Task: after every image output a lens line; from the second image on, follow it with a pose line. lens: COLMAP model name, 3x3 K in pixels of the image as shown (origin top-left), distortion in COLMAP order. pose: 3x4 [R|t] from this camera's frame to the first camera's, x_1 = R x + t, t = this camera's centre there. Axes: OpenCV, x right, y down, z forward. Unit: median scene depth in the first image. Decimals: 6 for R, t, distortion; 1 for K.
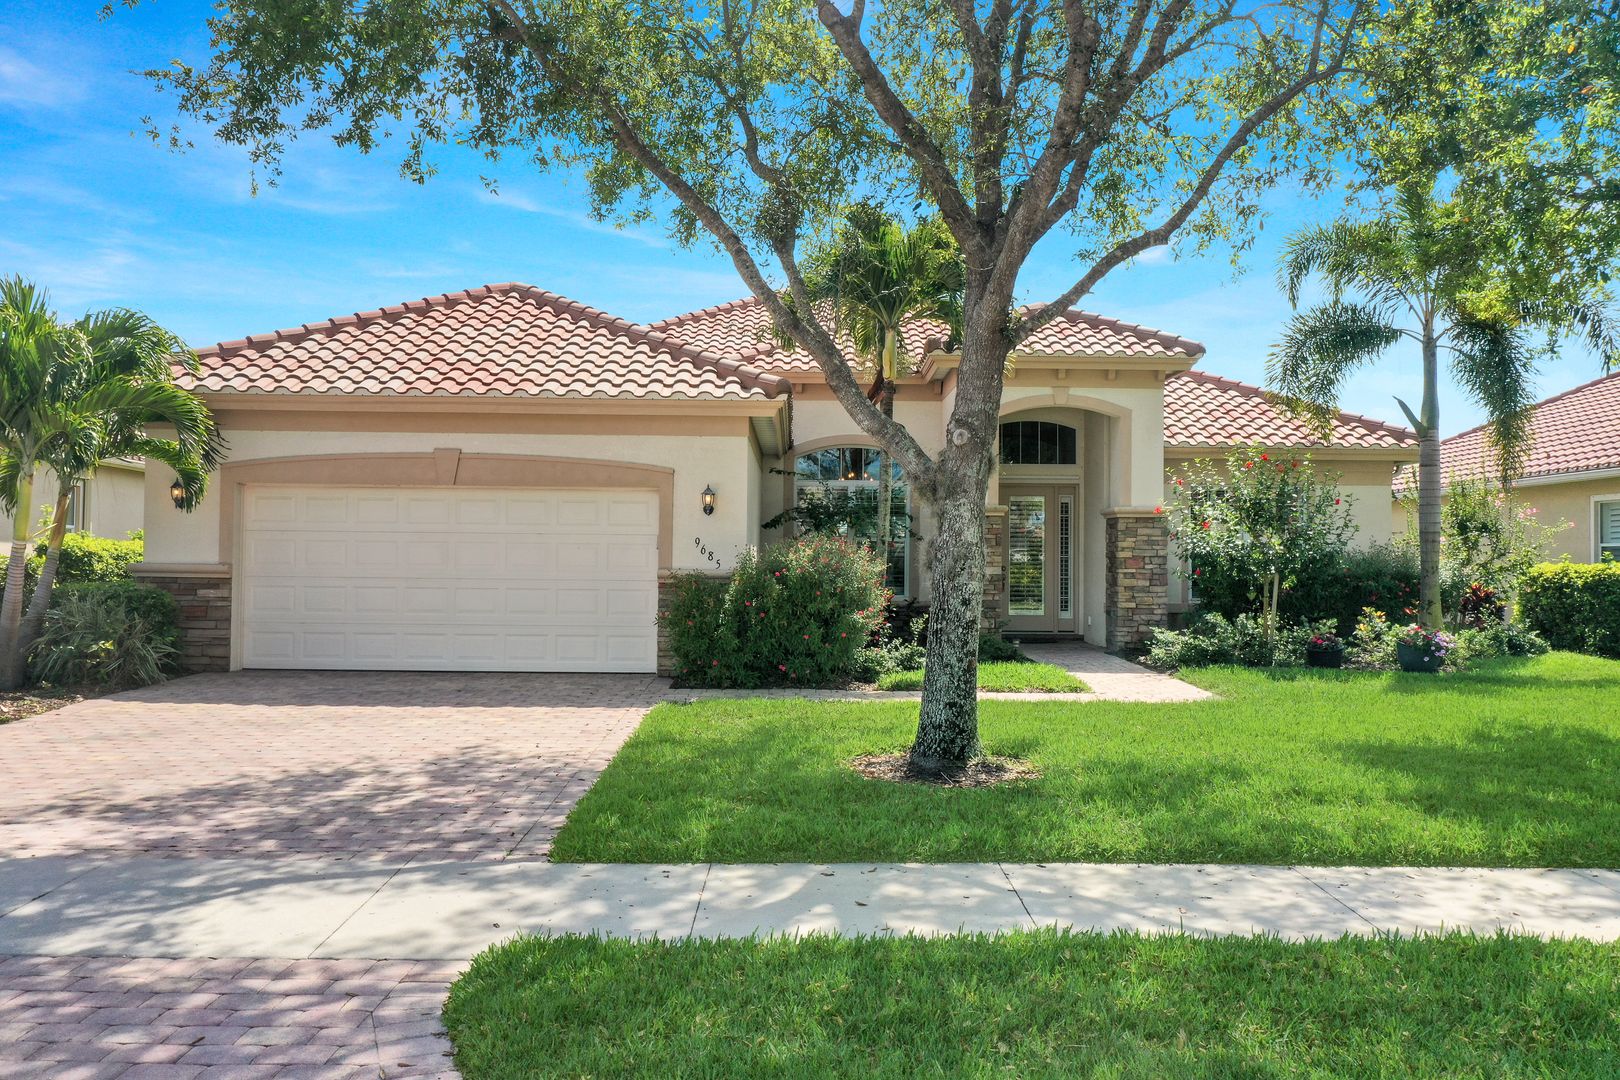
lens RADIAL K [[1268.1, 0, 810.0], [0, 1268.1, 540.0], [0, 0, 1]] dist [-0.001332, 0.001078]
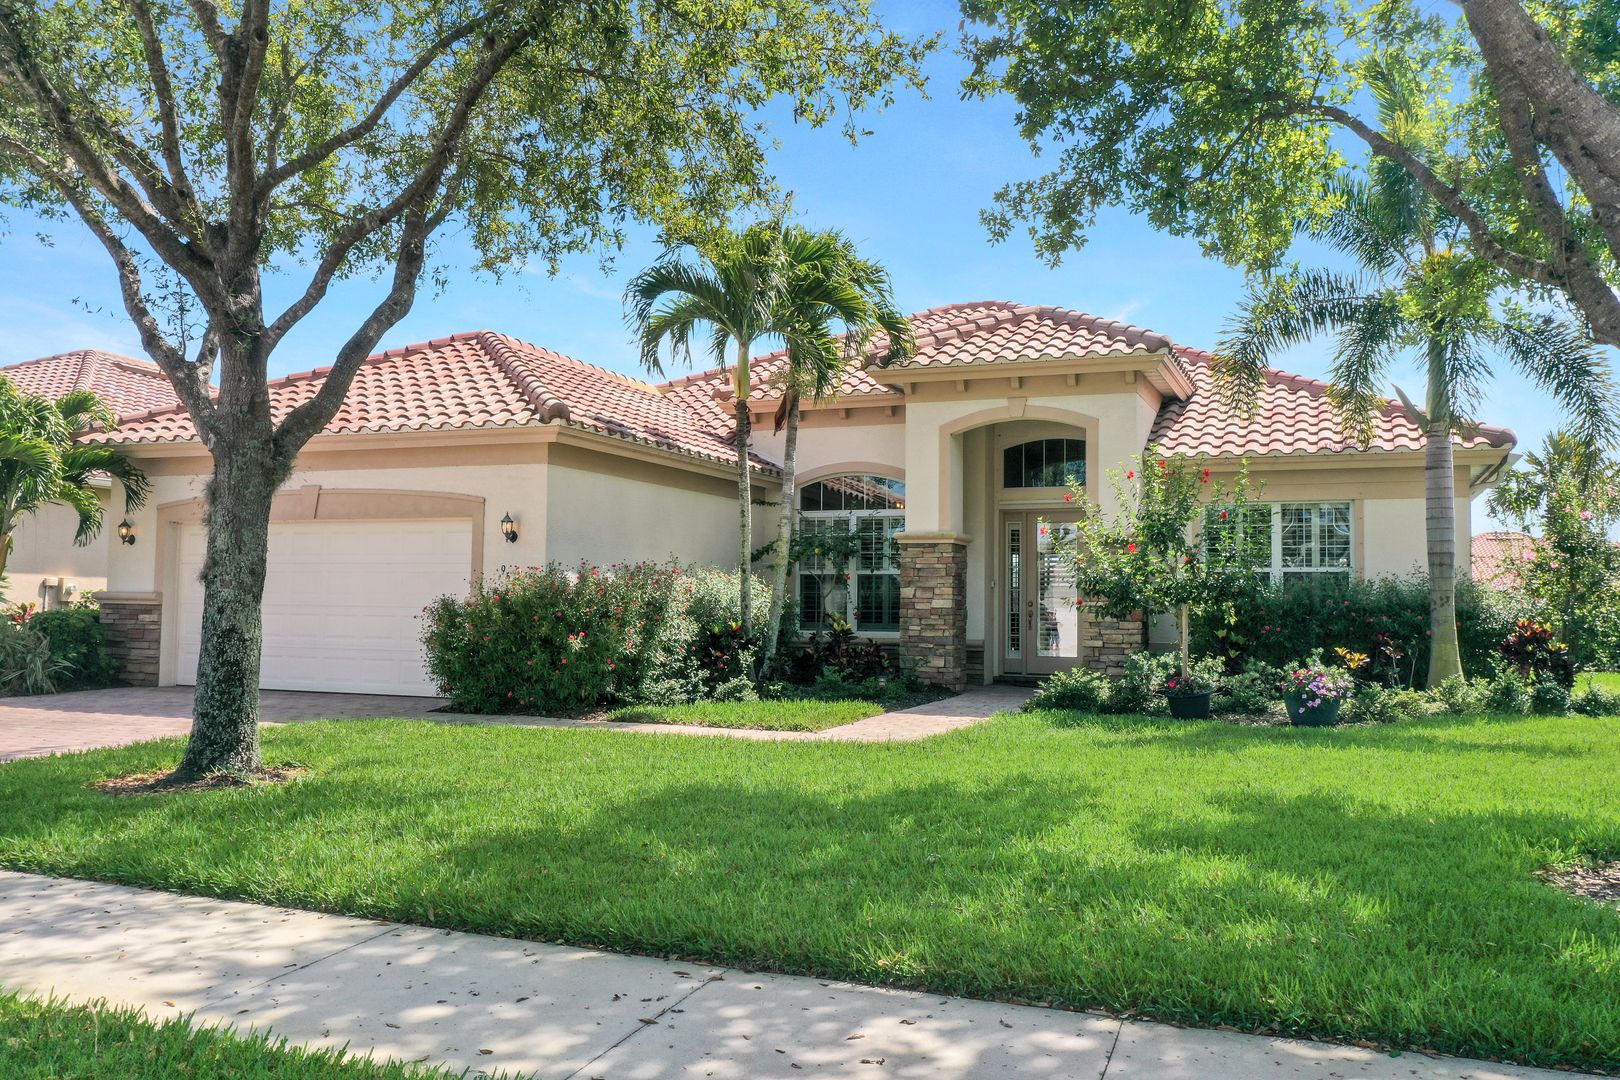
lens RADIAL K [[1295.2, 0, 805.2], [0, 1295.2, 529.3], [0, 0, 1]] dist [-0.002261, 0.005491]
pose [[0.924851, -0.021093, -0.379745, 0.515763], [0.002851, 0.998817, -0.048535, 0.020145], [0.380320, 0.043805, 0.923817, 0.135863]]
